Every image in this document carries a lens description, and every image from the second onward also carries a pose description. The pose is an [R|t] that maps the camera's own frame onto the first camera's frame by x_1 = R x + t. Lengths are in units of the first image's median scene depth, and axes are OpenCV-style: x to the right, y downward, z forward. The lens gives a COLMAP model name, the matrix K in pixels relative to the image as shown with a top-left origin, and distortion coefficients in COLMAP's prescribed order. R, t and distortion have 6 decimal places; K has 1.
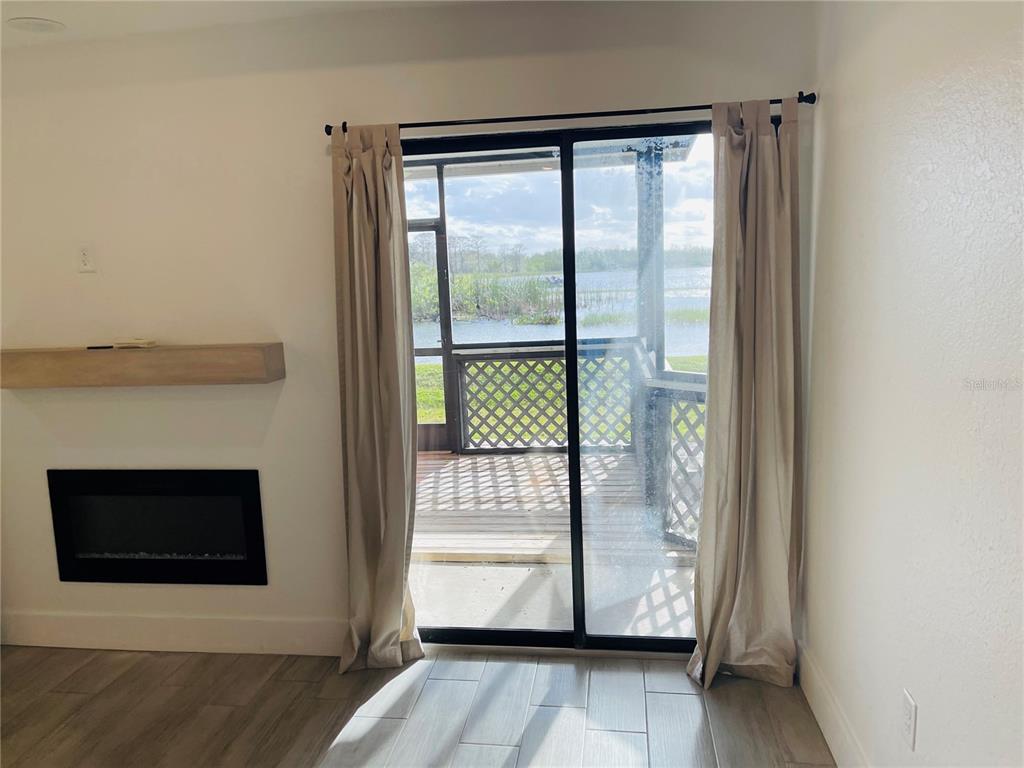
lens RADIAL K [[768.3, 0, 509.2], [0, 768.3, 389.8], [0, 0, 1]] dist [0.044605, -0.043310]
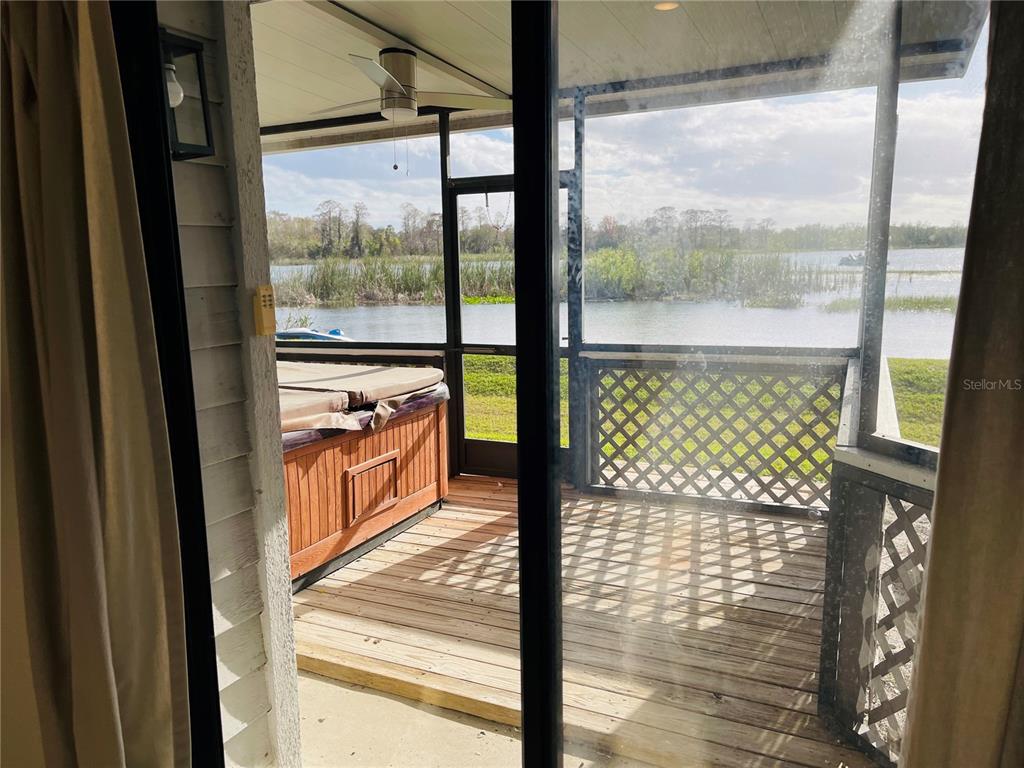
lens RADIAL K [[768.3, 0, 510.7], [0, 768.3, 387.0], [0, 0, 1]] dist [0.044605, -0.043310]
pose [[0.954229, 0.074517, -0.289644, 0.076343], [-0.066151, 0.997063, 0.038582, -0.041487], [0.291669, -0.017656, 0.956356, 0.276766]]
